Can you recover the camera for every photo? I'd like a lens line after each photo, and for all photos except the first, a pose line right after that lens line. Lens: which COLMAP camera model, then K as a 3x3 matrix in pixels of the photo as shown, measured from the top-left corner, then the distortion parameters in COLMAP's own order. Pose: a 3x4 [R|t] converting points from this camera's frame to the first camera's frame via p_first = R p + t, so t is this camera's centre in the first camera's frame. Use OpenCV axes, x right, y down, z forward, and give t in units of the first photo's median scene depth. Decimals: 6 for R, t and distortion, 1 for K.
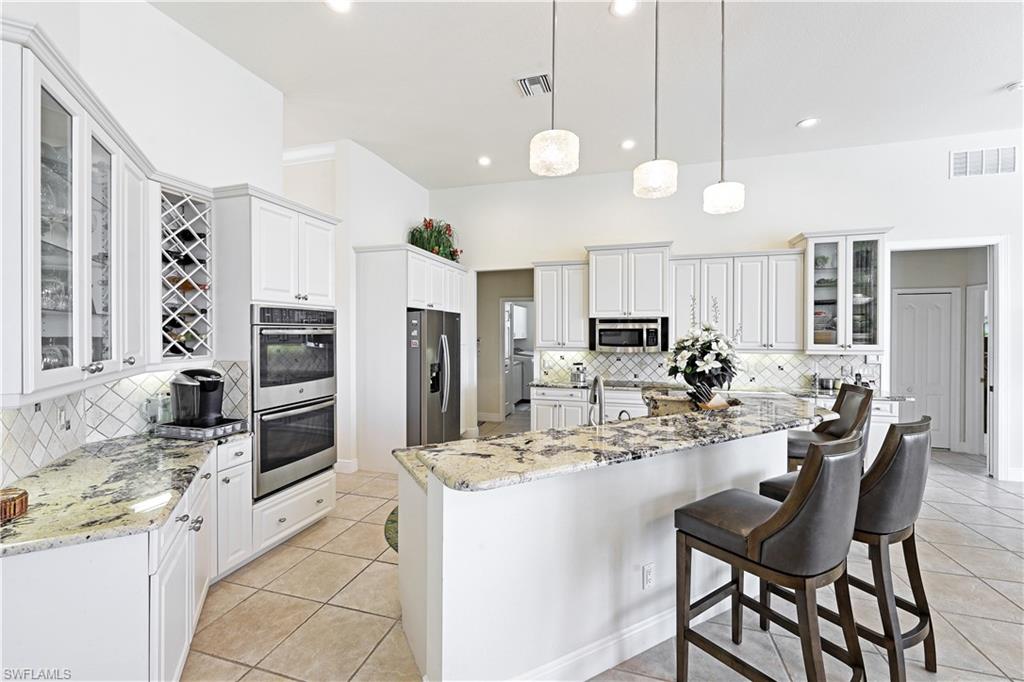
lens RADIAL K [[414.9, 0, 506.9], [0, 414.9, 336.4], [0, 0, 1]] dist [-0.000444, 0.000356]
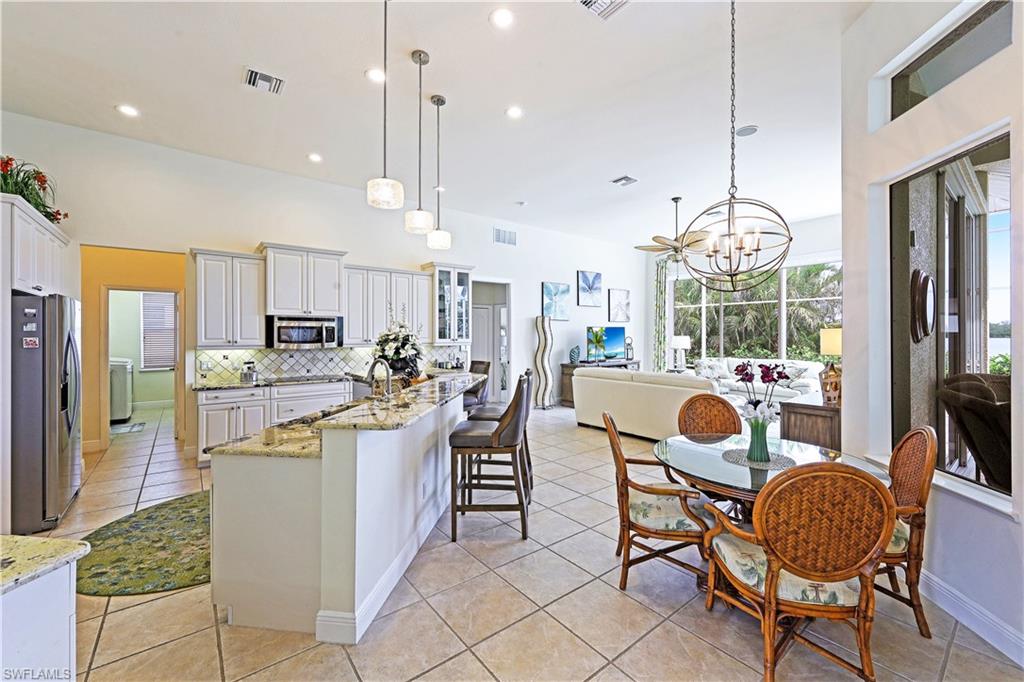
lens RADIAL K [[414.9, 0, 512.8], [0, 414.9, 338.4], [0, 0, 1]] dist [-0.000444, 0.000356]
pose [[0.568644, -0.008583, 0.822539, -0.292305], [0.008970, 0.999951, 0.004234, 0.012794], [-0.822535, 0.004970, 0.568693, -0.045140]]
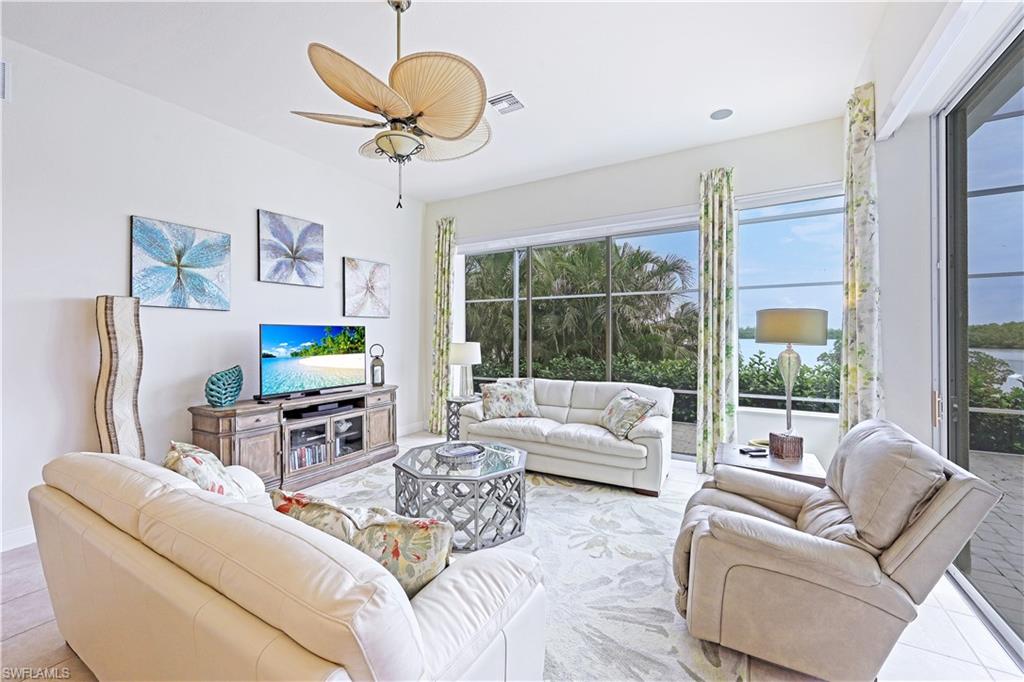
lens RADIAL K [[414.9, 0, 516.0], [0, 414.9, 339.0], [0, 0, 1]] dist [-0.000444, 0.000356]
pose [[0.219646, -0.006922, 0.975555, 0.624580], [0.005631, 0.999967, 0.005827, 0.001592], [-0.975563, 0.004214, 0.219678, 0.020698]]
